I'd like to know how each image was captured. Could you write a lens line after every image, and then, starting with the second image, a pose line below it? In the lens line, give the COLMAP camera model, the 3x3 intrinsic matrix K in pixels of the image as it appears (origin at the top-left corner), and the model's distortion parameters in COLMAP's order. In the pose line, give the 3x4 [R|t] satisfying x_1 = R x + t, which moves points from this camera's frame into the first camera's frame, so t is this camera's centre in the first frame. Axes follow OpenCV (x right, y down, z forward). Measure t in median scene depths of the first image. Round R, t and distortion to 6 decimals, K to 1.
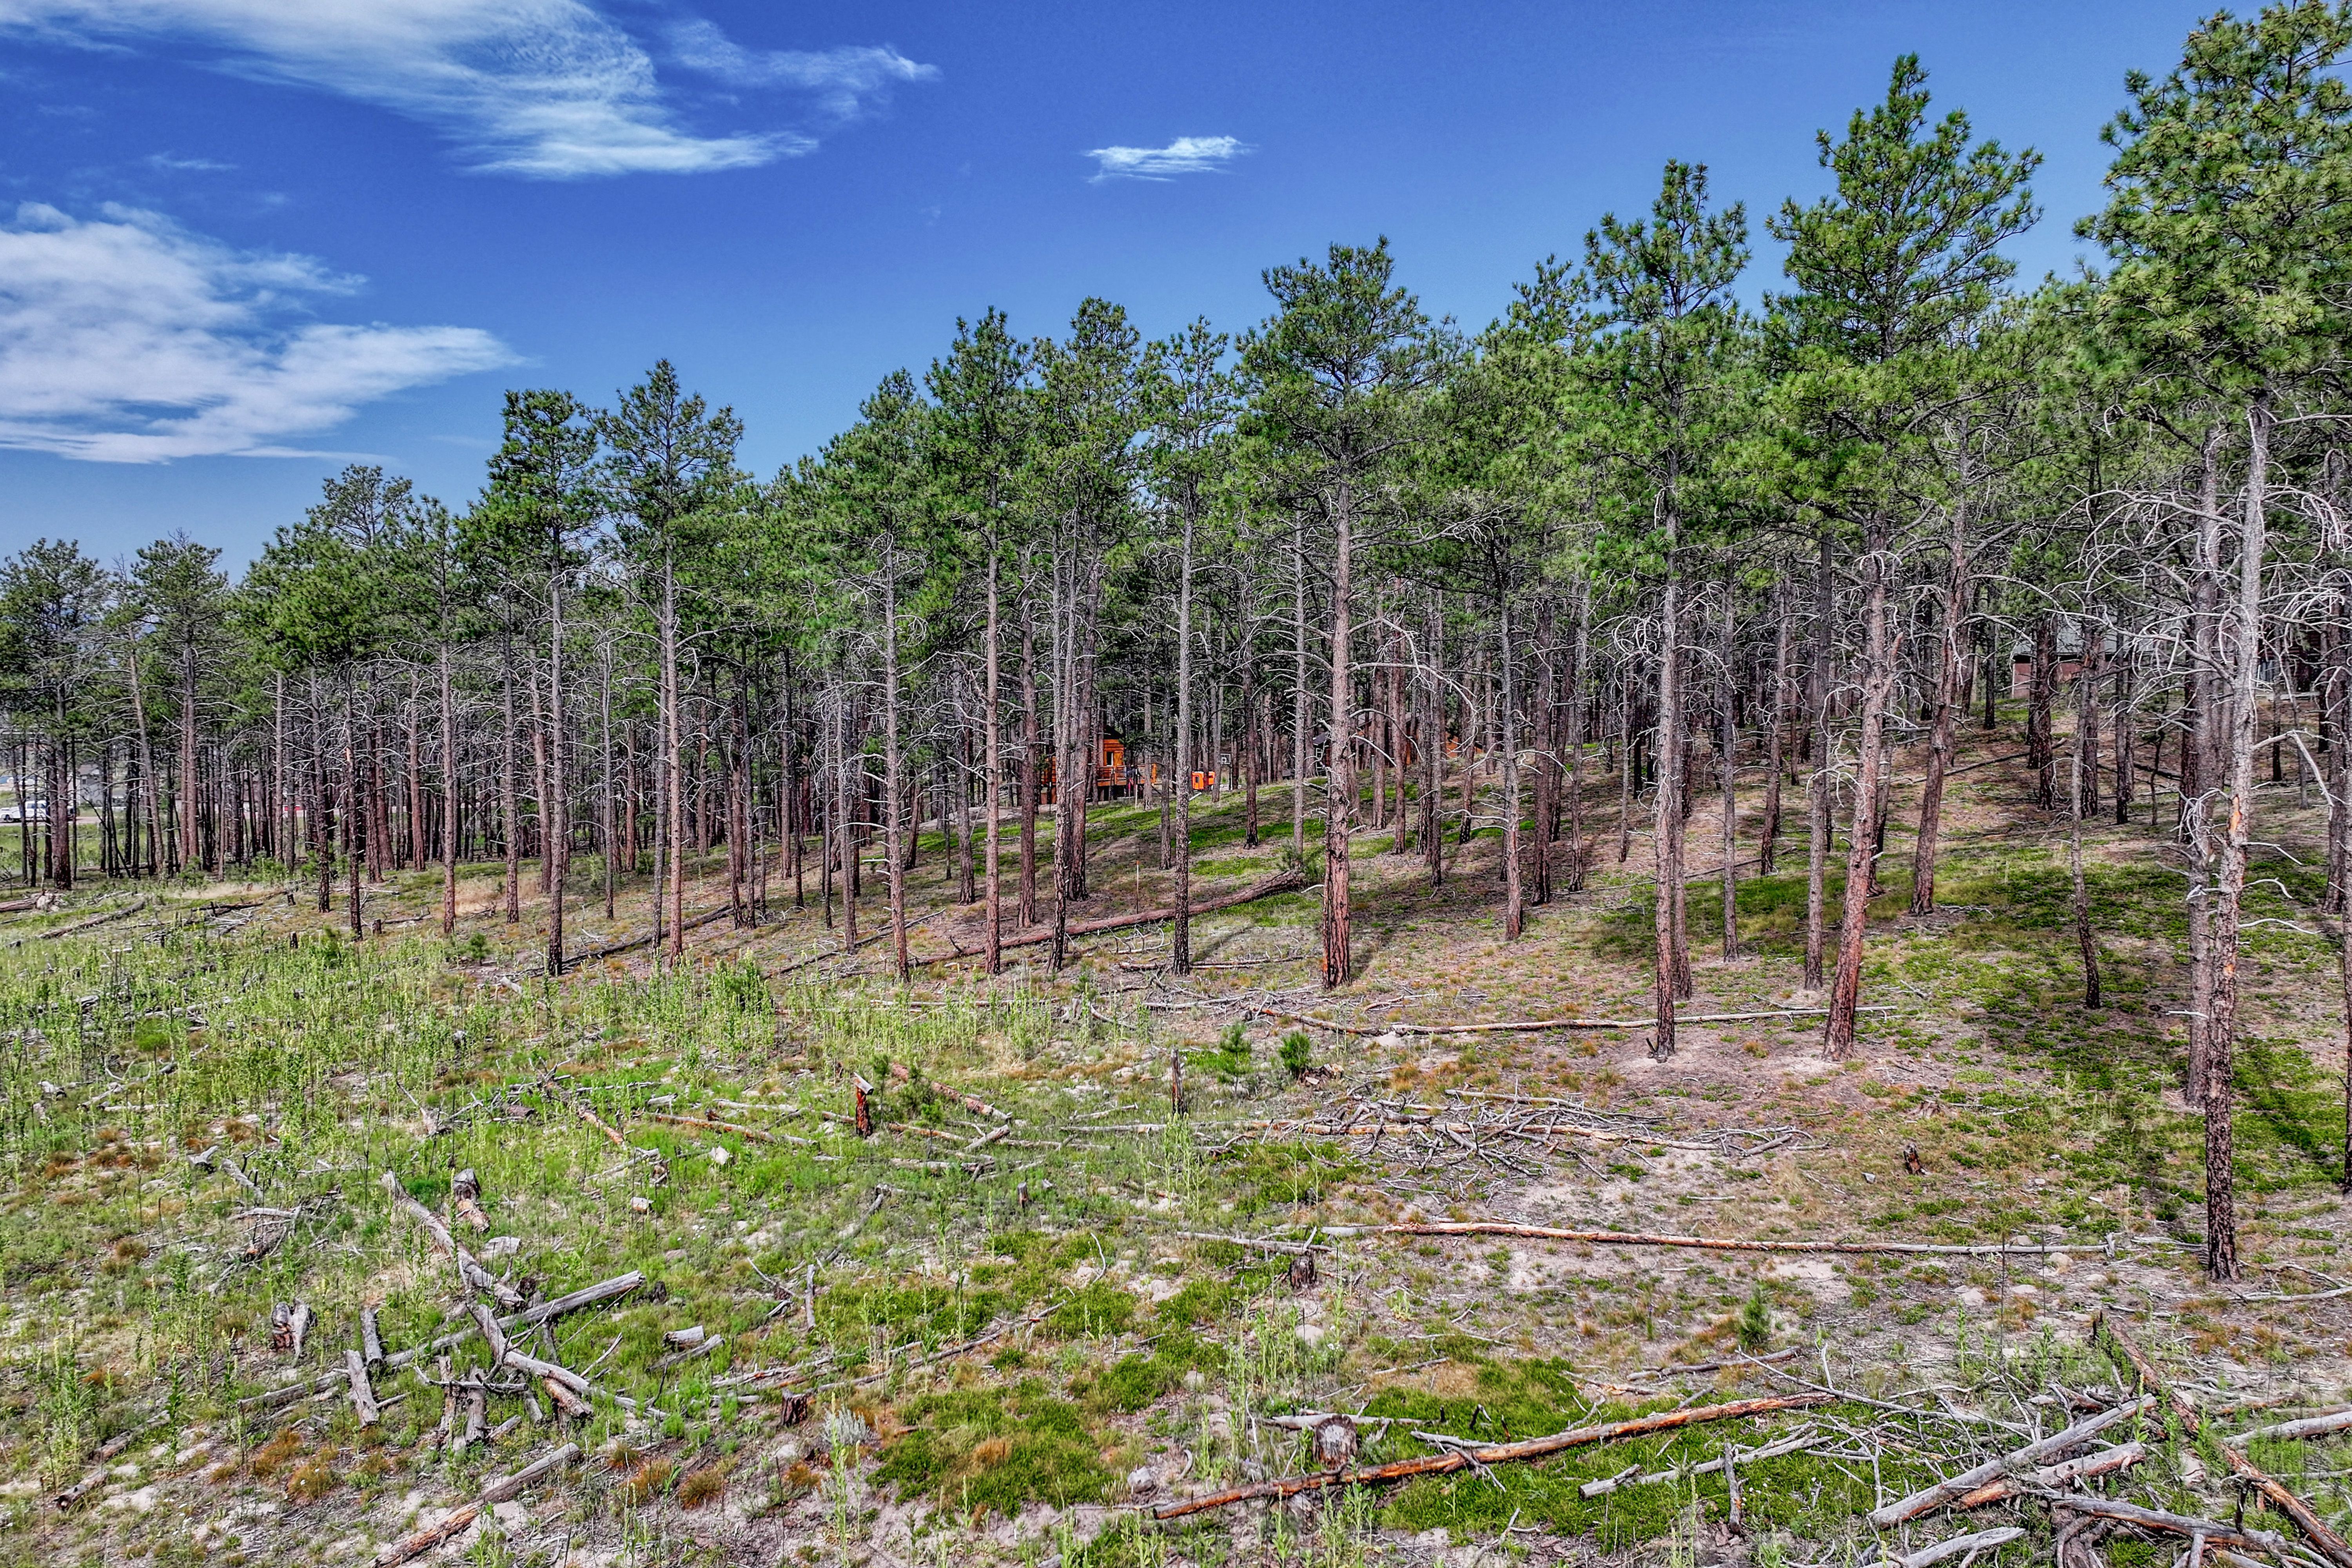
lens RADIAL K [[1895.5, 0, 1197.4], [0, 1895.5, 800.0], [0, 0, 1]] dist [0.154722, -0.147168]
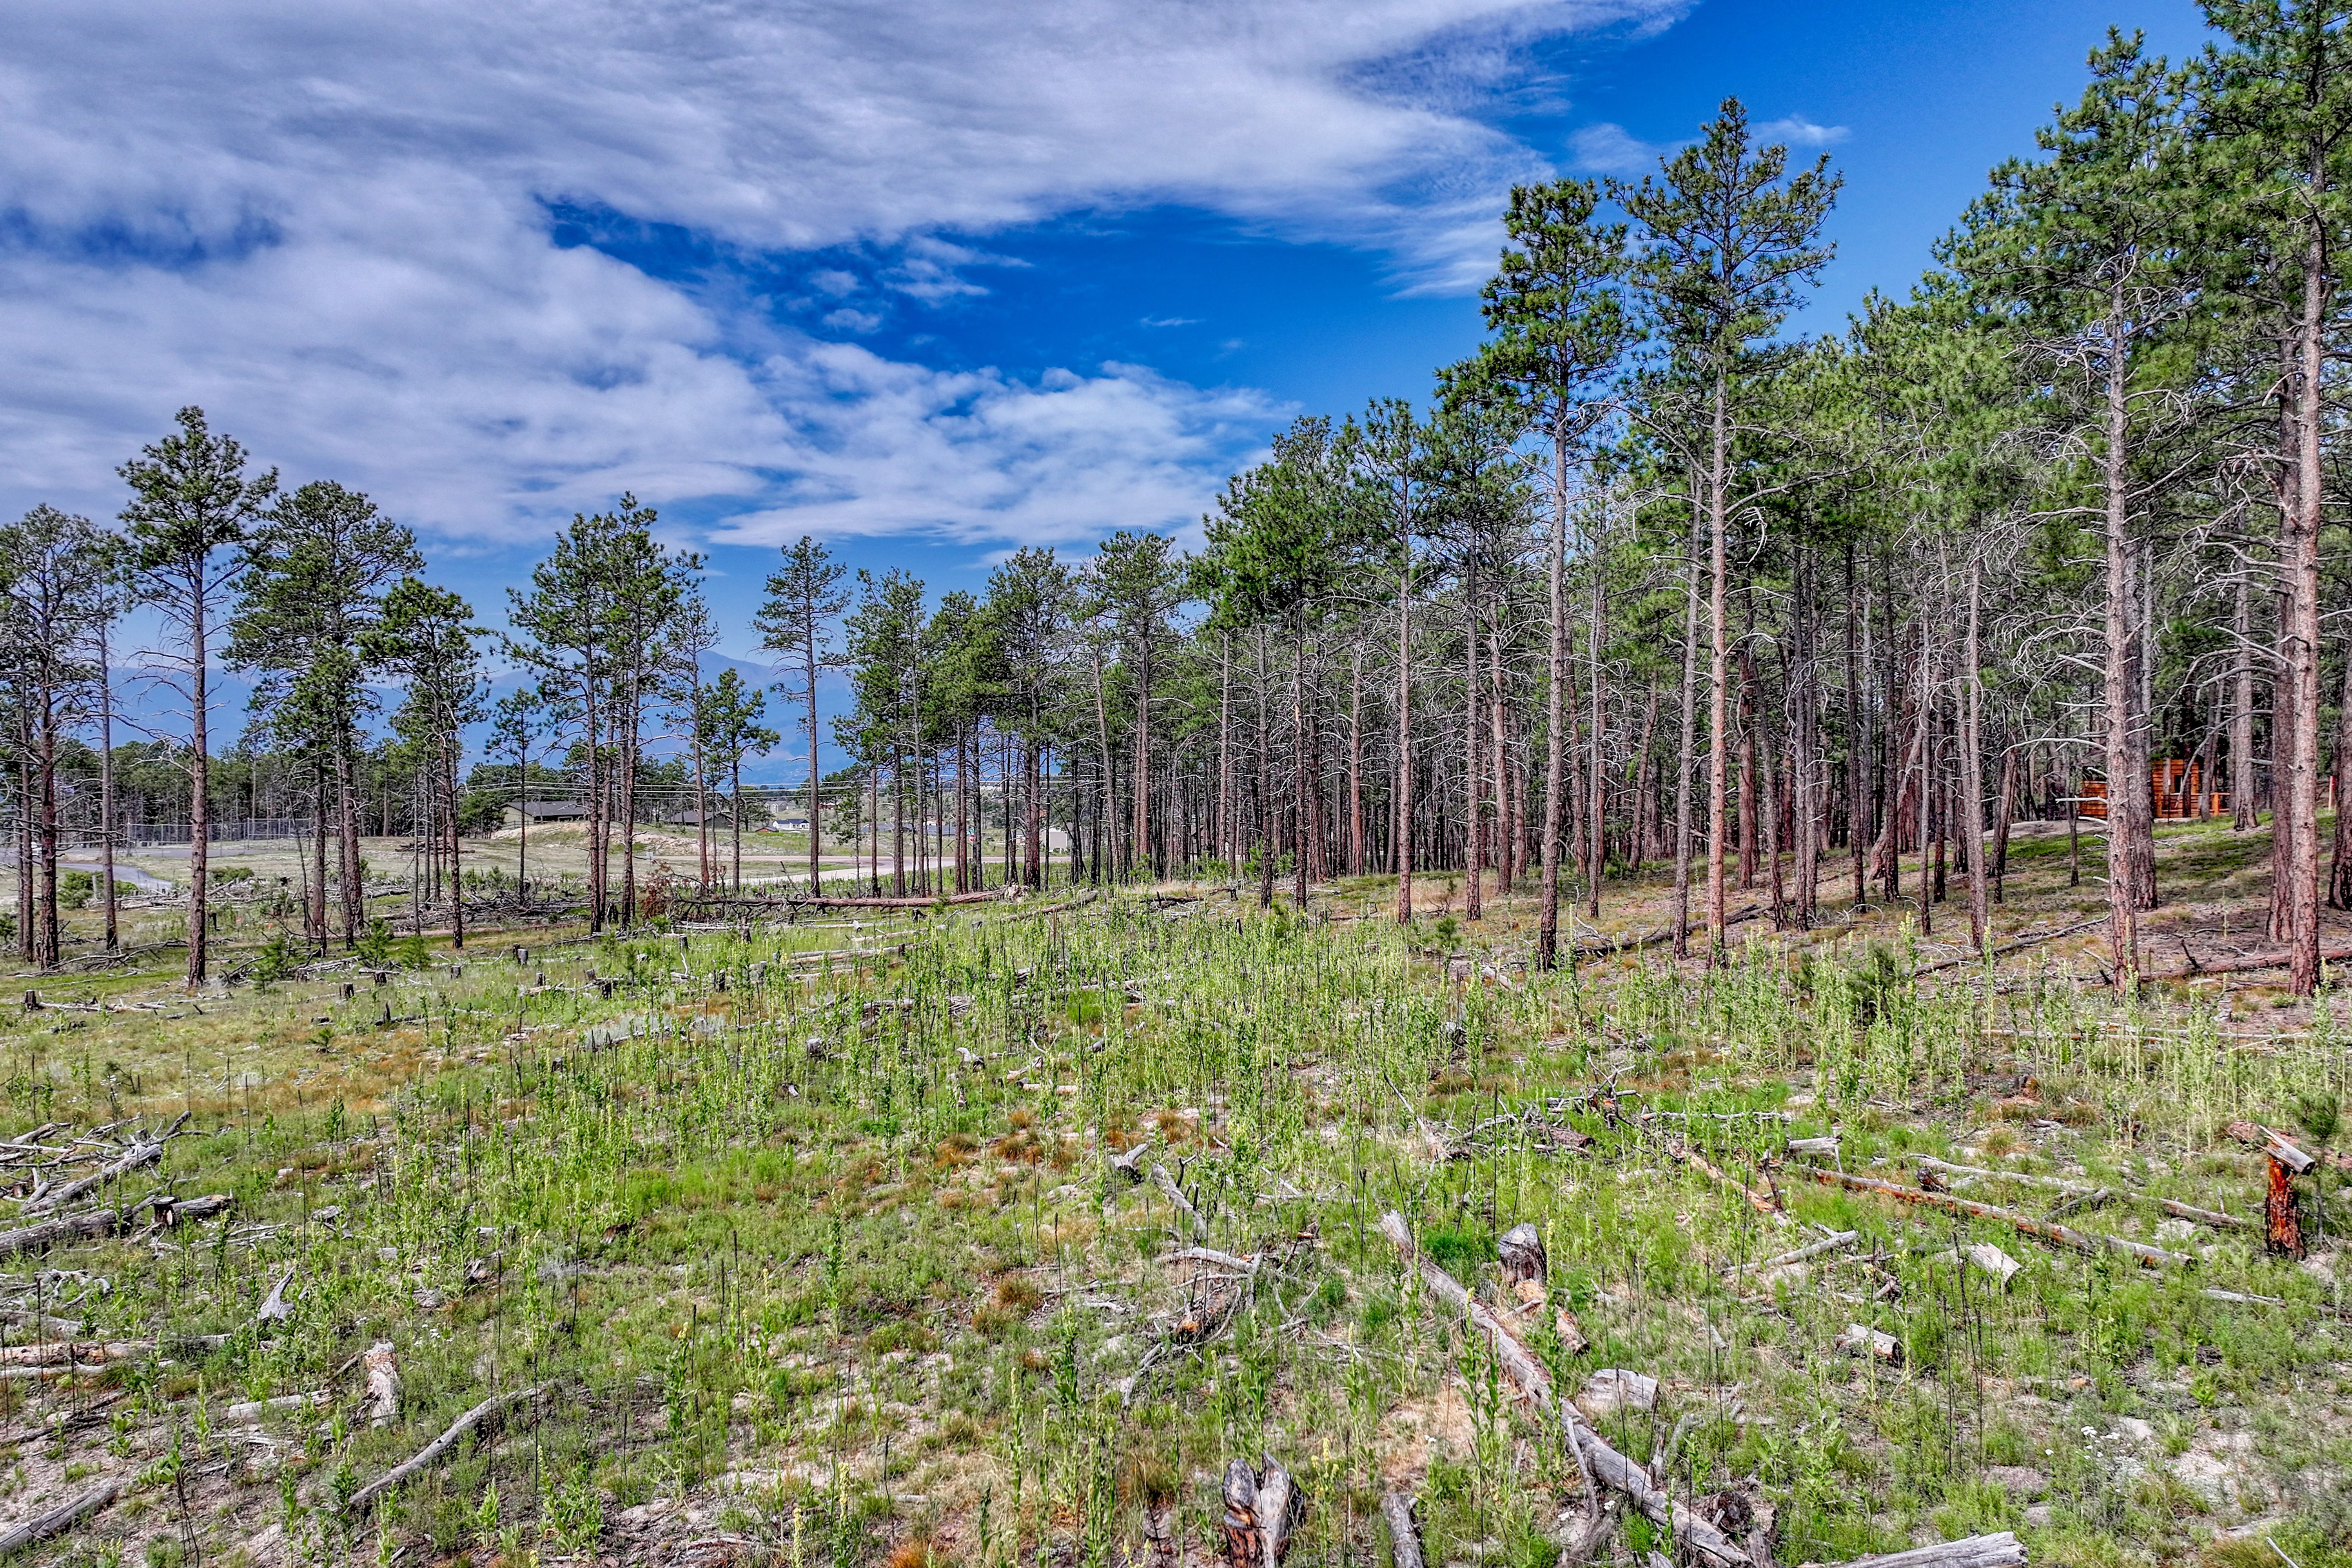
lens RADIAL K [[1895.5, 0, 1179.7], [0, 1895.5, 788.8], [0, 0, 1]] dist [0.154722, -0.147168]
pose [[0.895351, 0.000660, -0.445361, -0.152404], [-0.022652, 0.998772, -0.044060, 0.063767], [0.444785, 0.049538, 0.894267, 0.316170]]
